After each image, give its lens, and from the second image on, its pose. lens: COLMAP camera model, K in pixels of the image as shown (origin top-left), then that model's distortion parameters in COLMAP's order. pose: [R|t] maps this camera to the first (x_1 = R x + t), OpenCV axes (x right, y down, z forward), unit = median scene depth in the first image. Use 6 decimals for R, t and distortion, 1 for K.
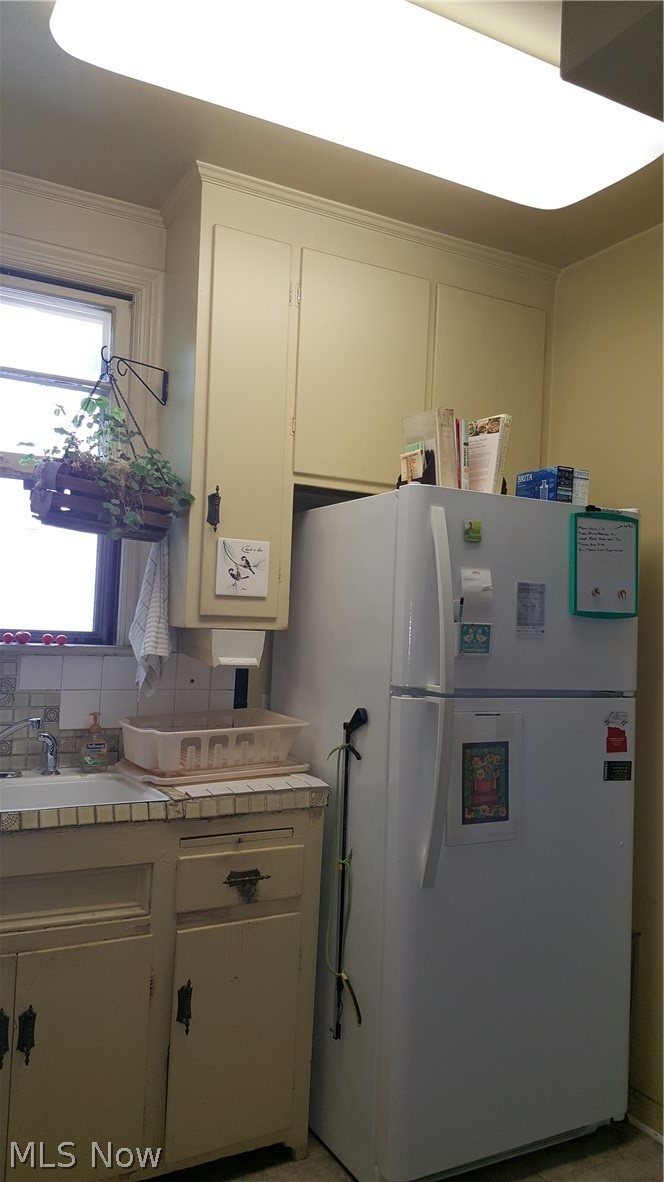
lens RADIAL K [[885.7, 0, 332.0], [0, 885.7, 591.0], [0, 0, 1]] dist [0.122493, -0.300139]
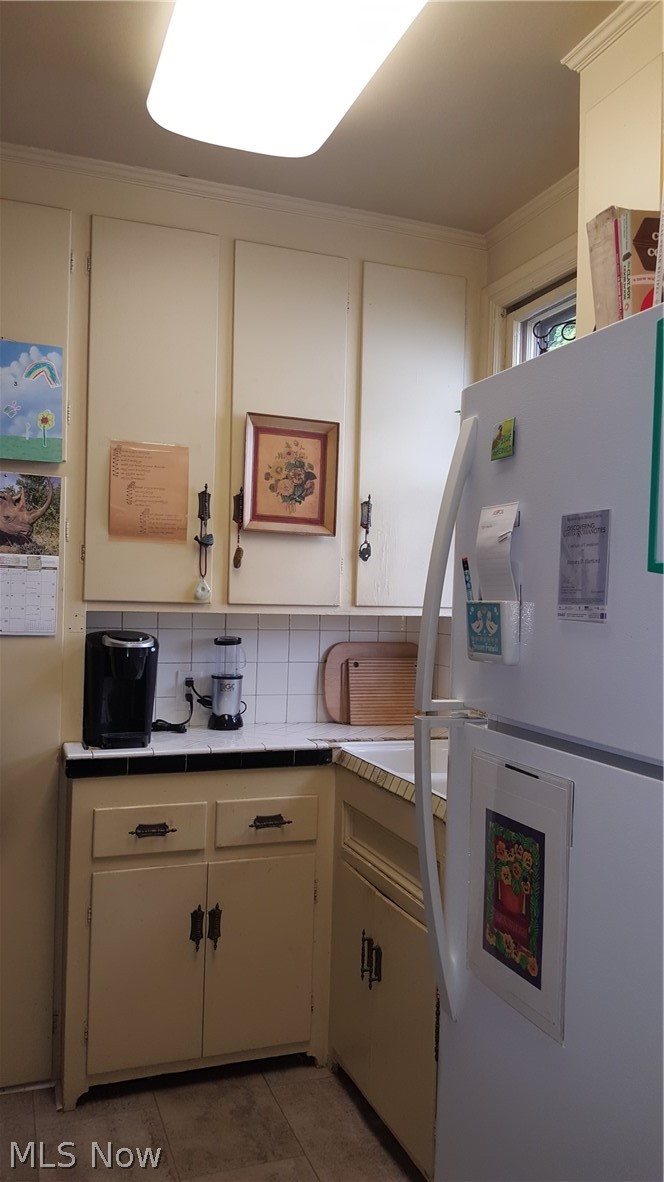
lens RADIAL K [[885.7, 0, 332.0], [0, 885.7, 591.0], [0, 0, 1]] dist [0.122493, -0.300139]
pose [[-0.139962, -0.043092, -0.989219, 0.732164], [0.010784, 0.998927, -0.045041, 0.053876], [0.990098, -0.016972, -0.139347, 0.969181]]
